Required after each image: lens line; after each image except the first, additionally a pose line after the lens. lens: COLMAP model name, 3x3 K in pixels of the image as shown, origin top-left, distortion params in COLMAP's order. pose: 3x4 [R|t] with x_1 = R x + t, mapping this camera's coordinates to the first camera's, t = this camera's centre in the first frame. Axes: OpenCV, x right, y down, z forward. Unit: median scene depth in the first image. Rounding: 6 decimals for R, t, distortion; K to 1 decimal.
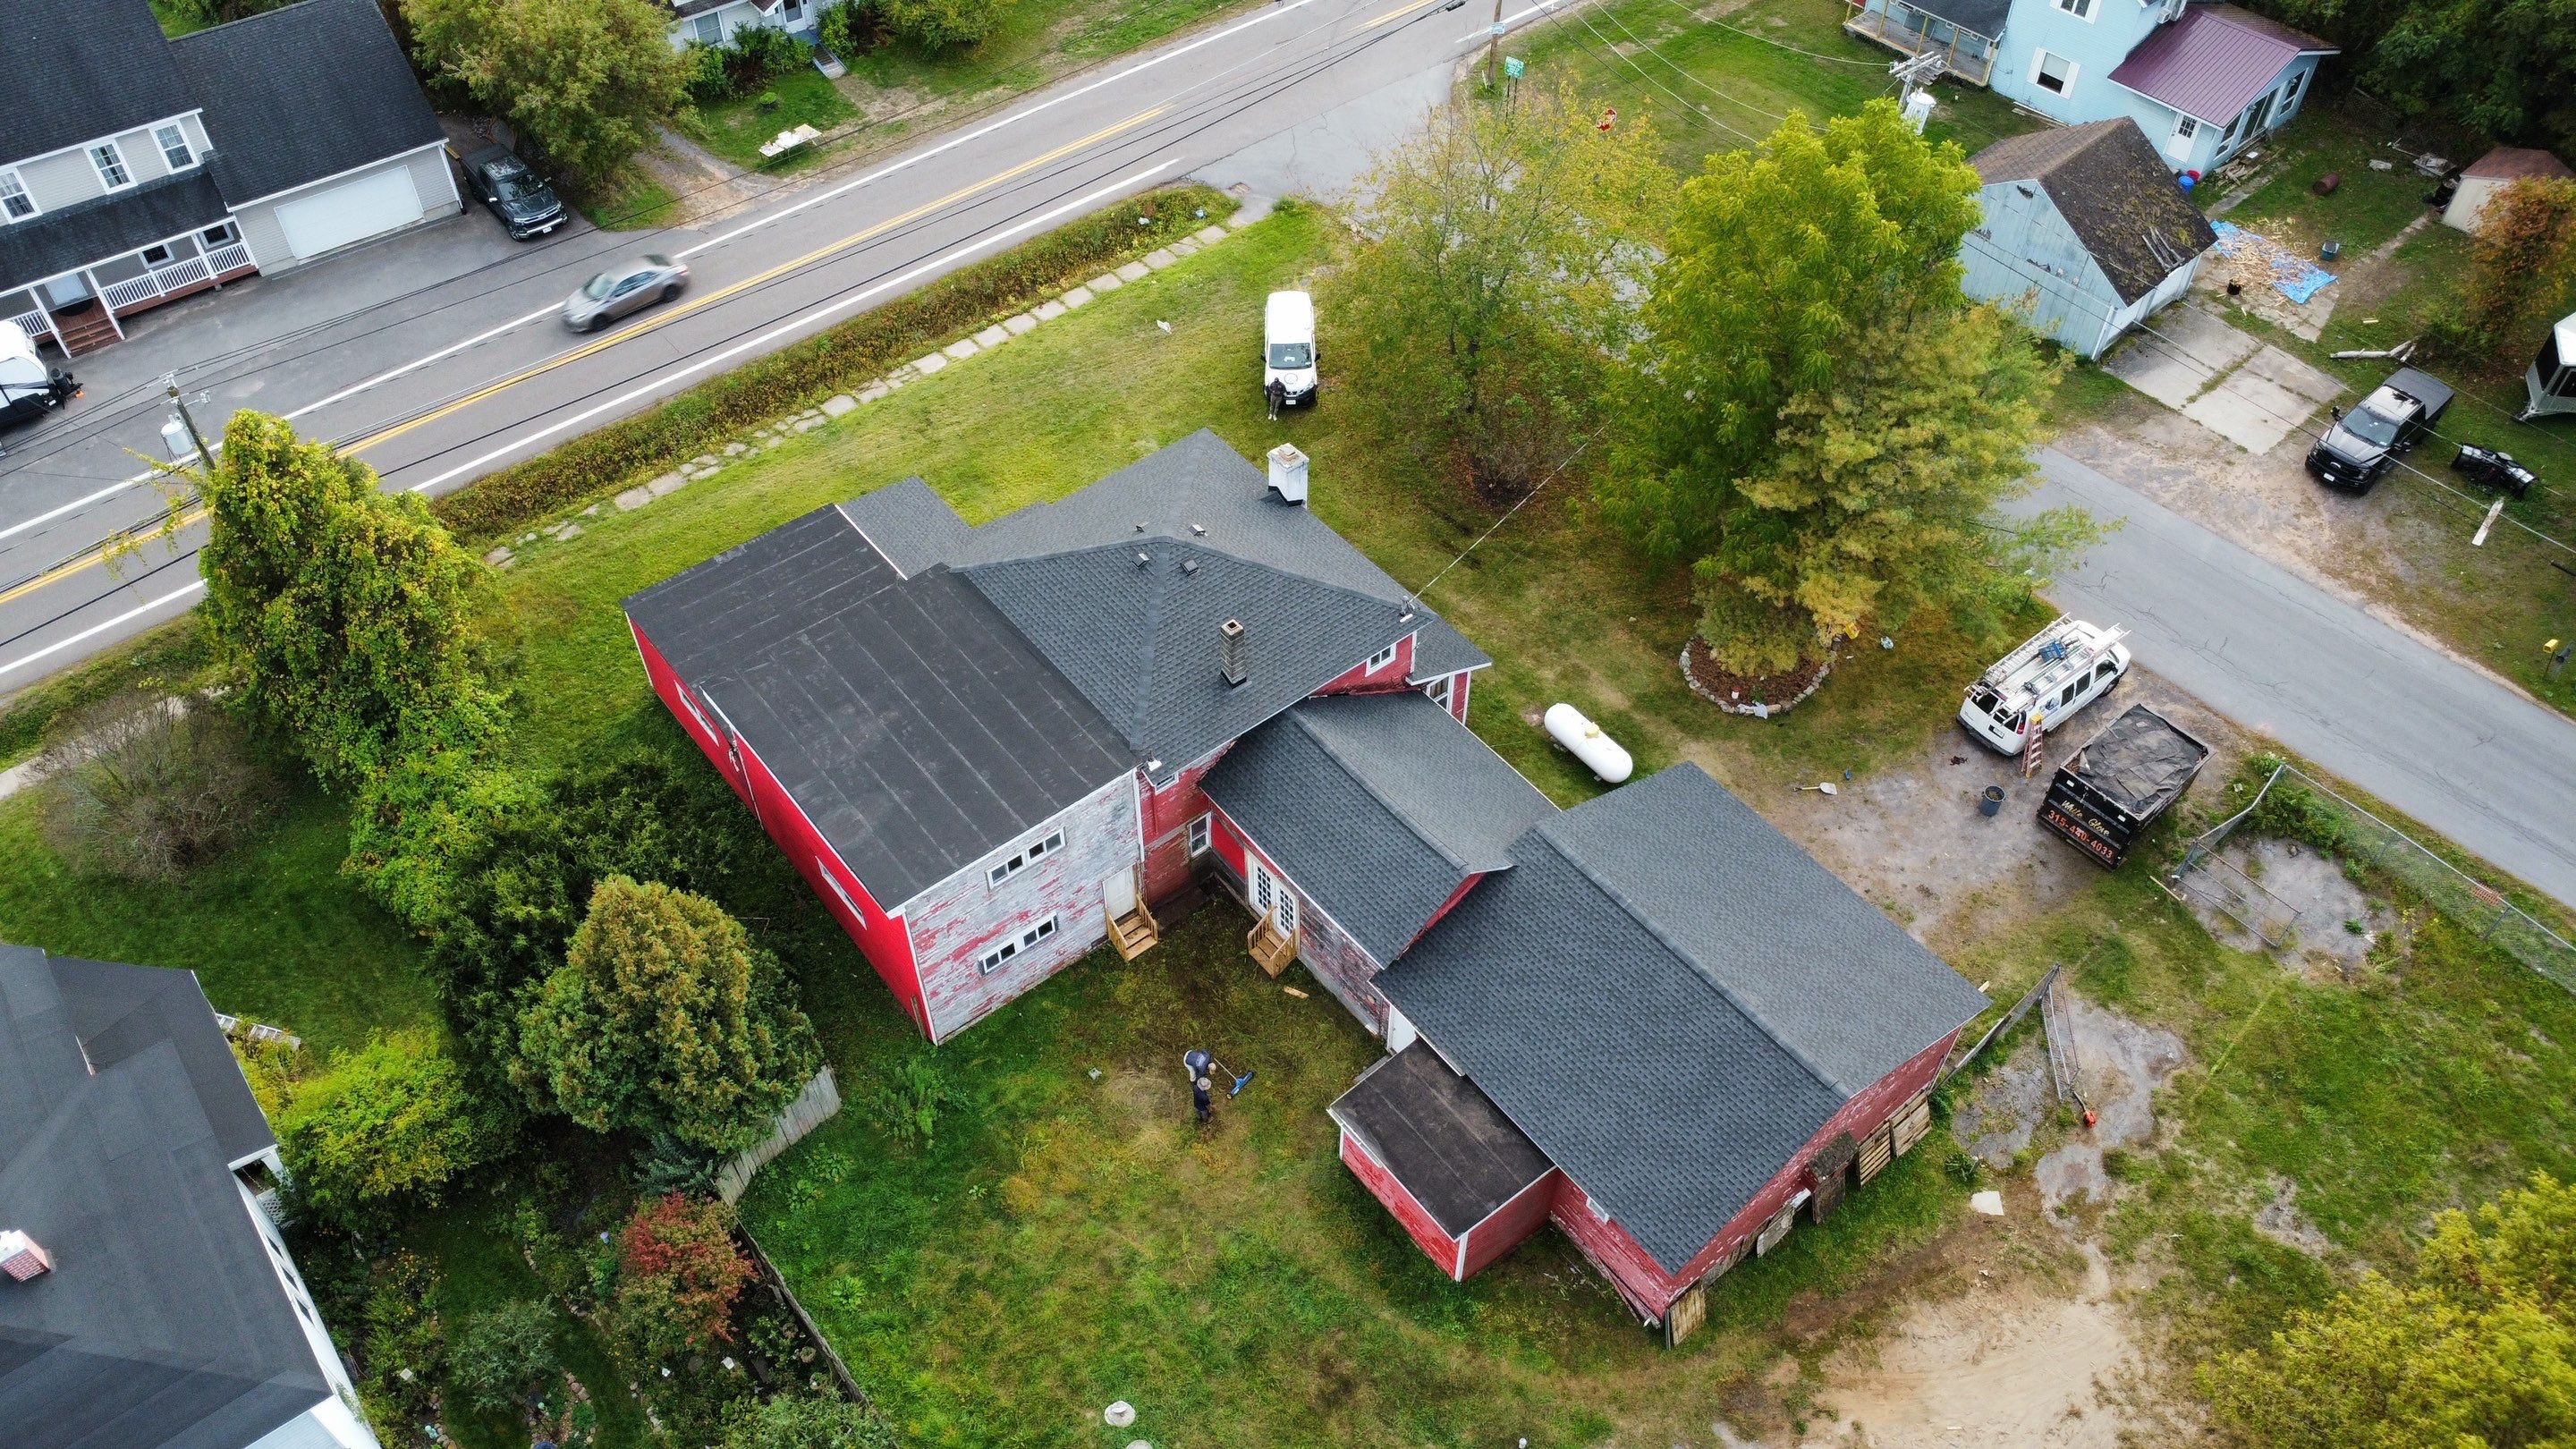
lens RADIAL K [[1861.0, 0, 1284.9], [0, 1861.0, 731.7], [0, 0, 1]] dist [-0.034369, -0.002246]
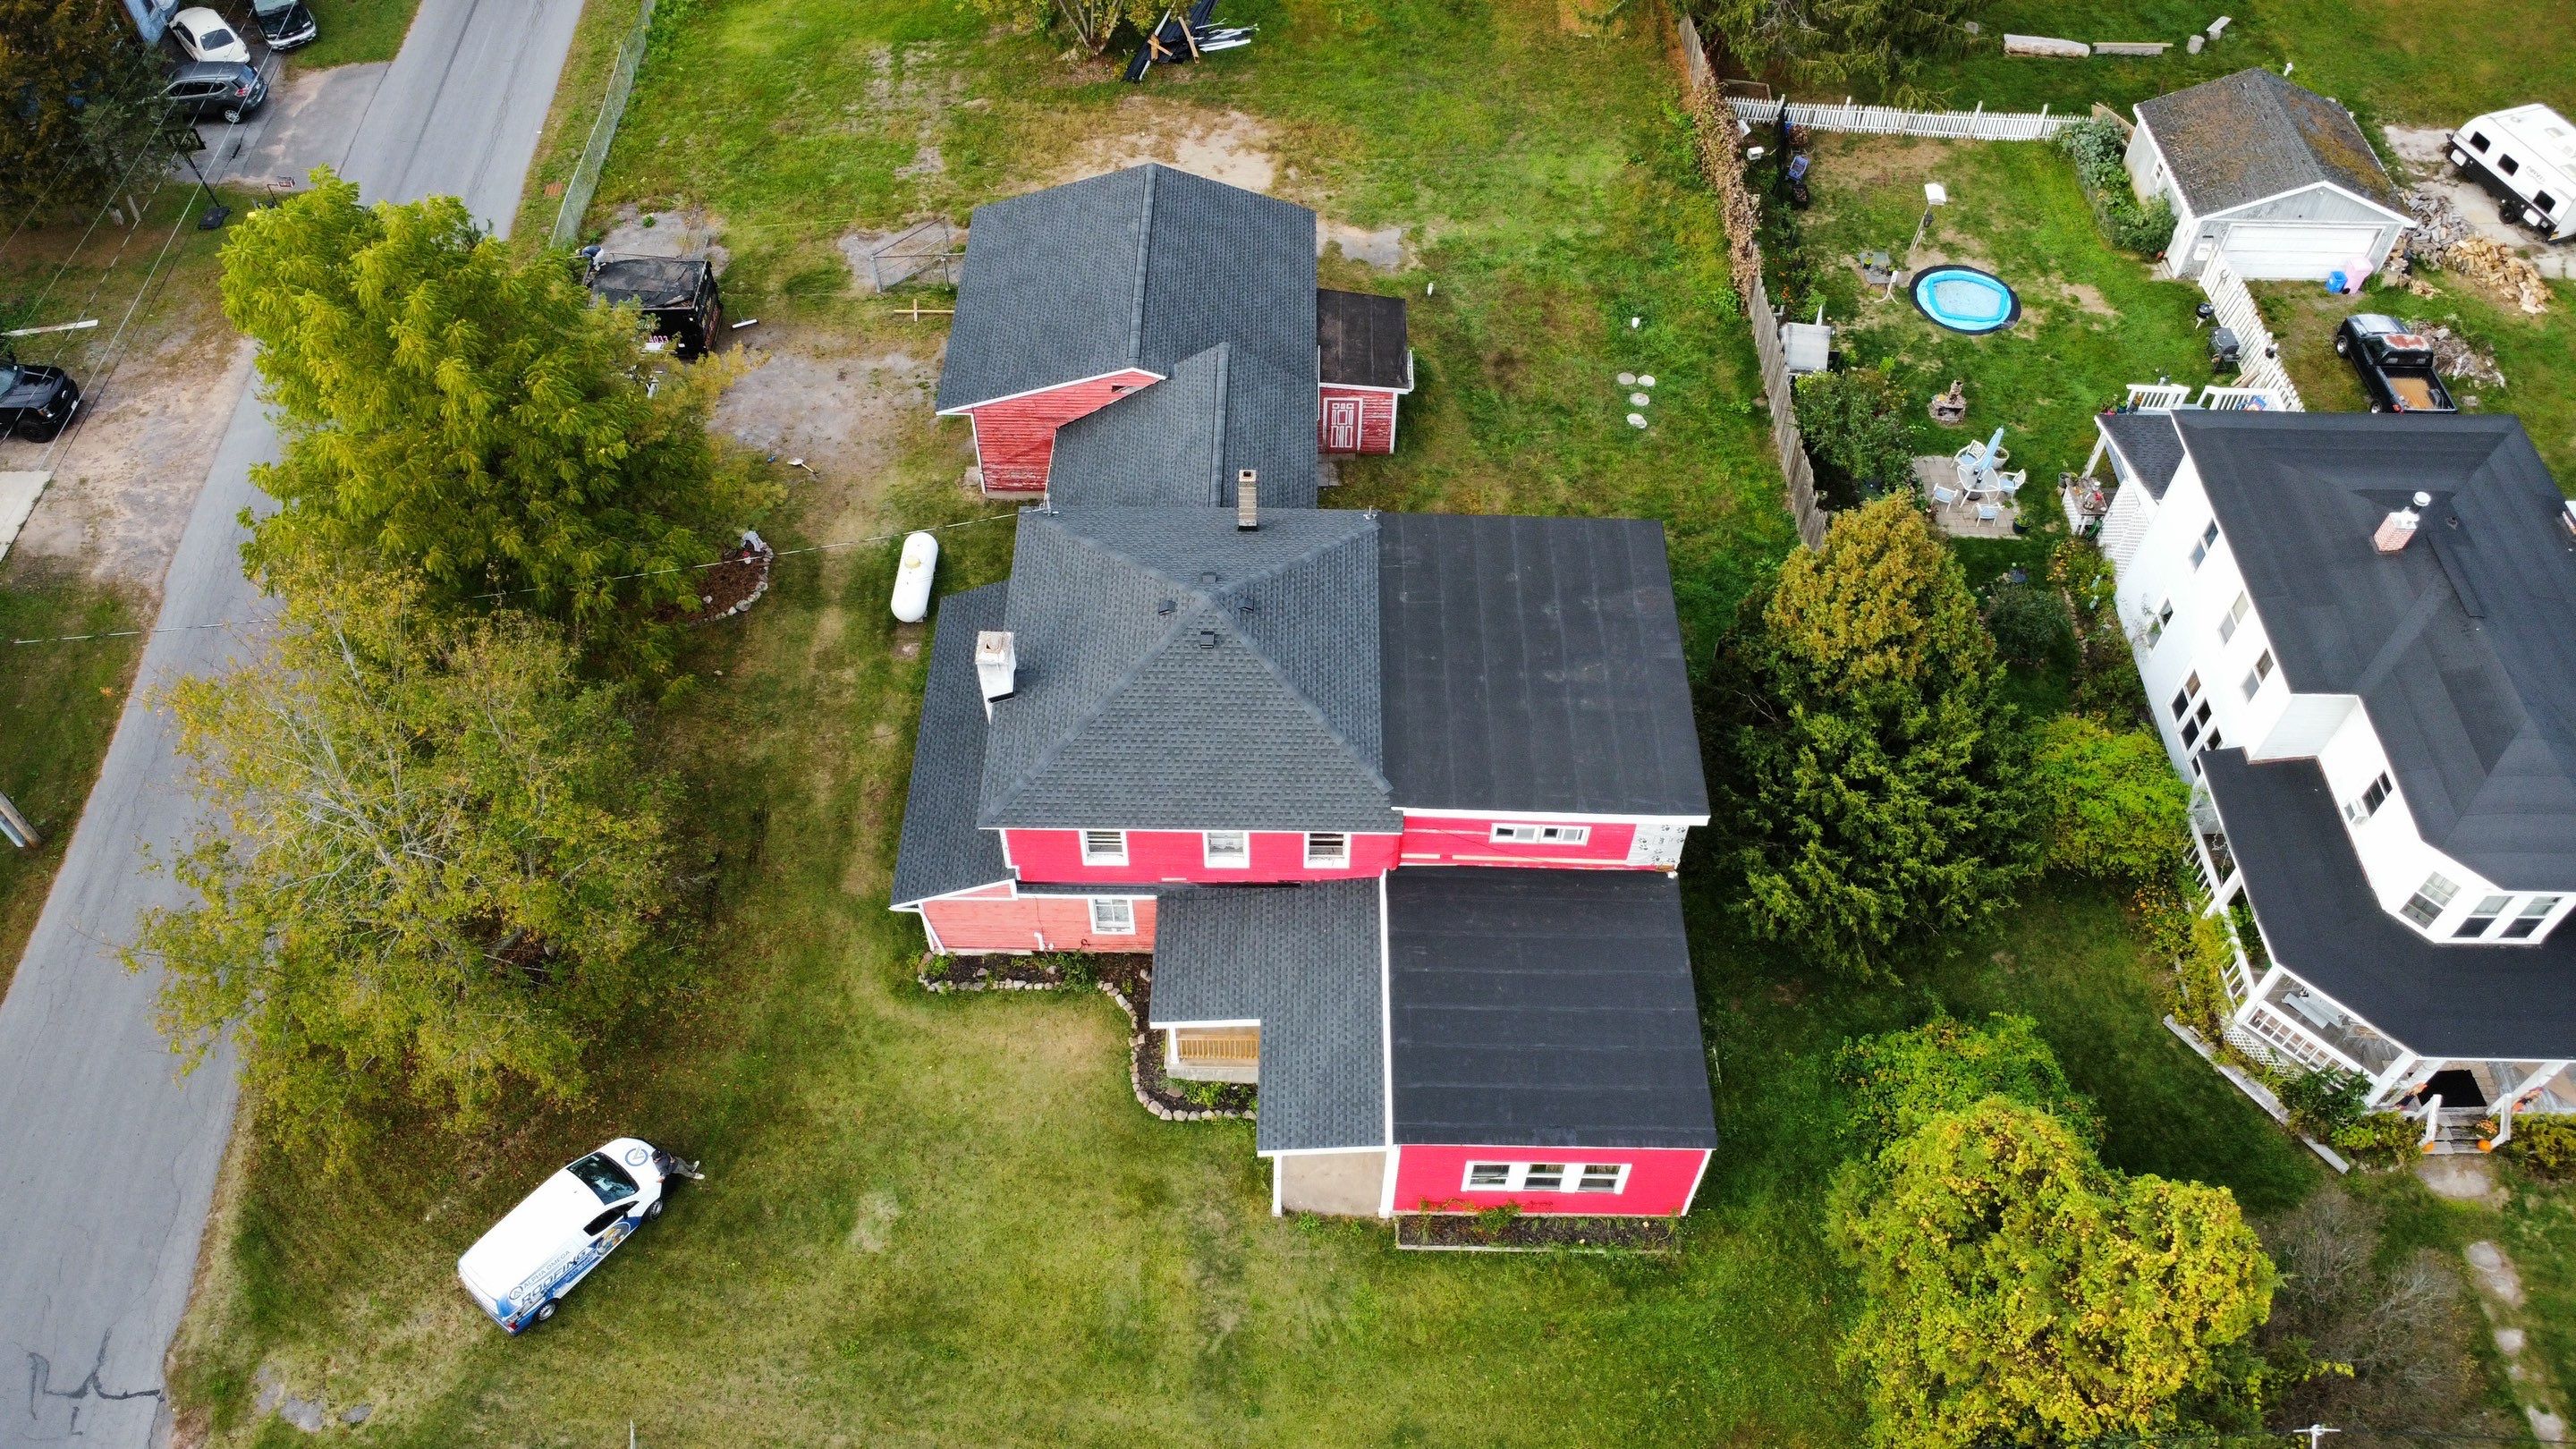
lens RADIAL K [[1861.0, 0, 1286.4], [0, 1861.0, 718.0], [0, 0, 1]] dist [-0.034369, -0.002246]
pose [[-0.774269, -0.496580, 0.392320, -0.440552], [0.463234, -0.022332, 0.885955, -0.821784], [-0.431186, 0.867703, 0.247324, 0.755178]]
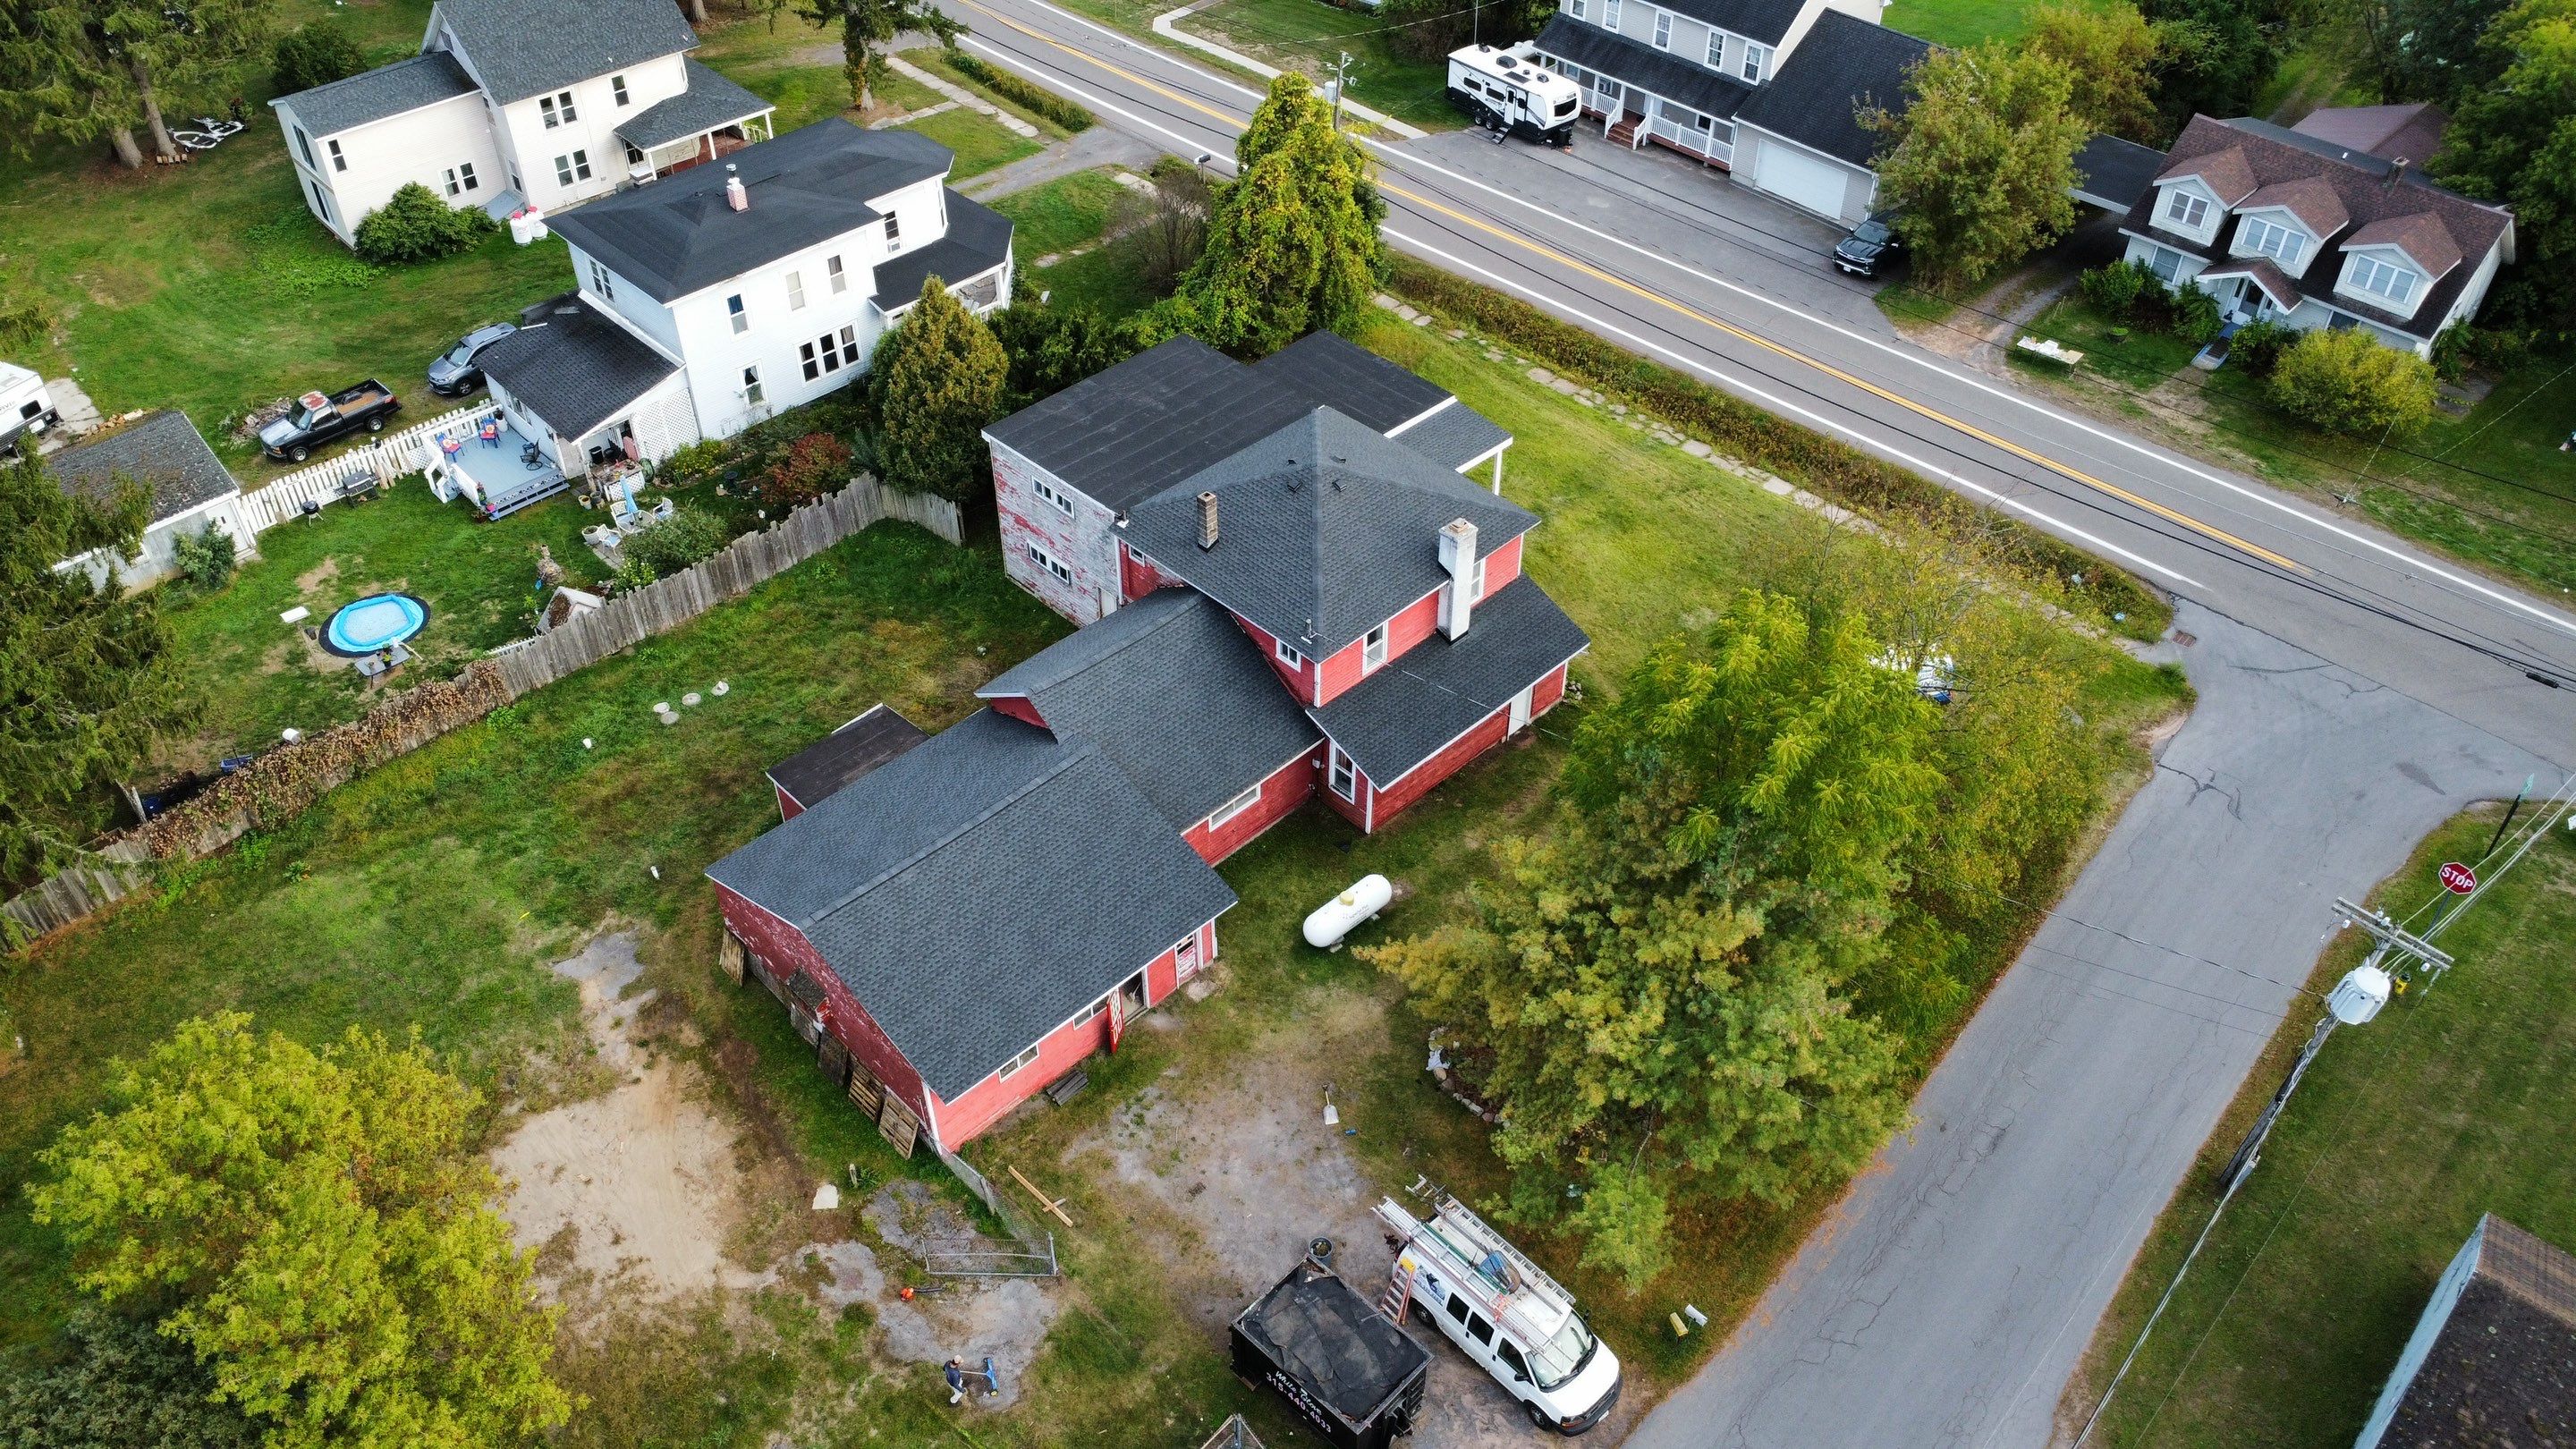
lens RADIAL K [[1861.0, 0, 1277.5], [0, 1861.0, 724.2], [0, 0, 1]] dist [-0.034369, -0.002246]
pose [[0.097783, 0.657115, -0.747421, 0.873269], [-0.734687, 0.554266, 0.391182, -0.429072], [0.671322, 0.510870, 0.536972, 0.396398]]
